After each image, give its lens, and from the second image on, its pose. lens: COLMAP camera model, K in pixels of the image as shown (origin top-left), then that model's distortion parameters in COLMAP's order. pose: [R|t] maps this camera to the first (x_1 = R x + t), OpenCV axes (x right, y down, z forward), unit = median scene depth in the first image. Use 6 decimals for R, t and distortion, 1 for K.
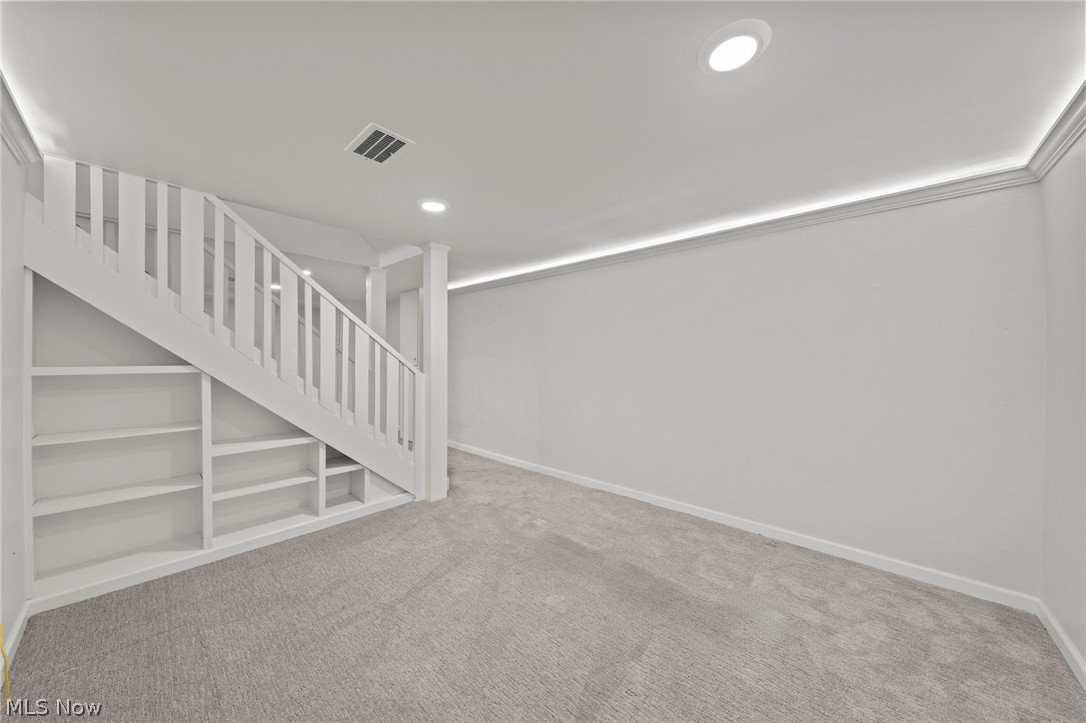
lens RADIAL K [[367.9, 0, 541.4], [0, 367.9, 356.3], [0, 0, 1]] dist [-0.002042, -0.000070]
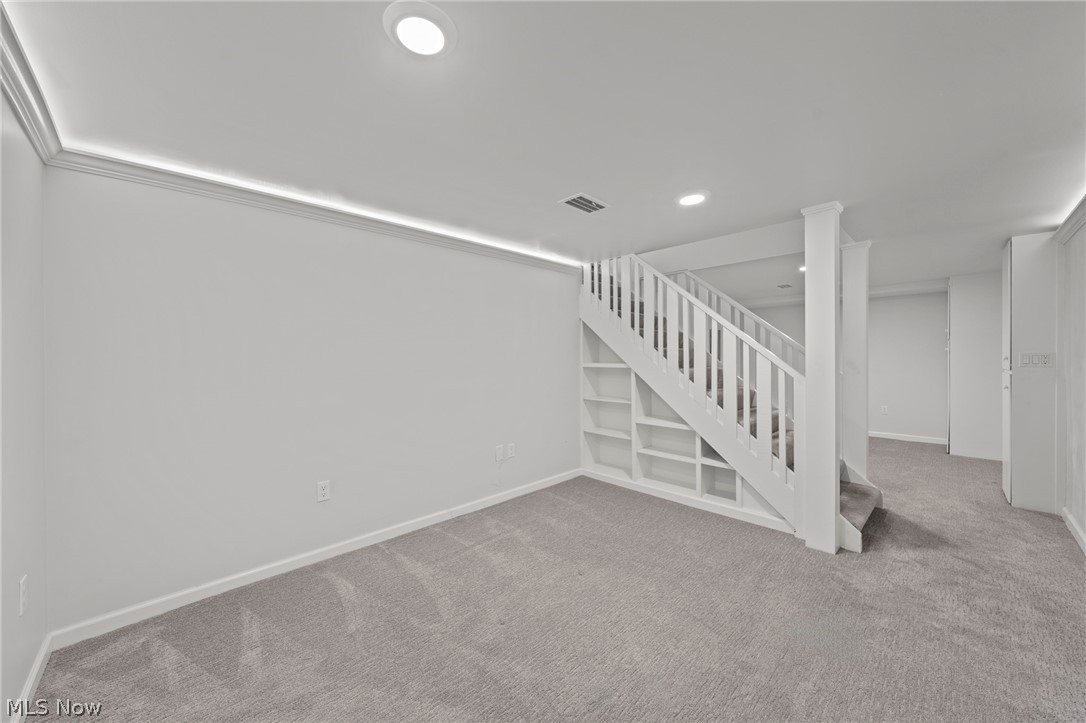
lens RADIAL K [[385.7, 0, 541.6], [0, 385.7, 361.1], [0, 0, 1]] dist [-0.006940, 0.000062]
pose [[-0.044179, 0.011829, -0.998954, 0.622002], [0.005631, 0.999917, 0.011592, -0.007116], [0.999008, -0.005113, -0.044242, 0.565842]]
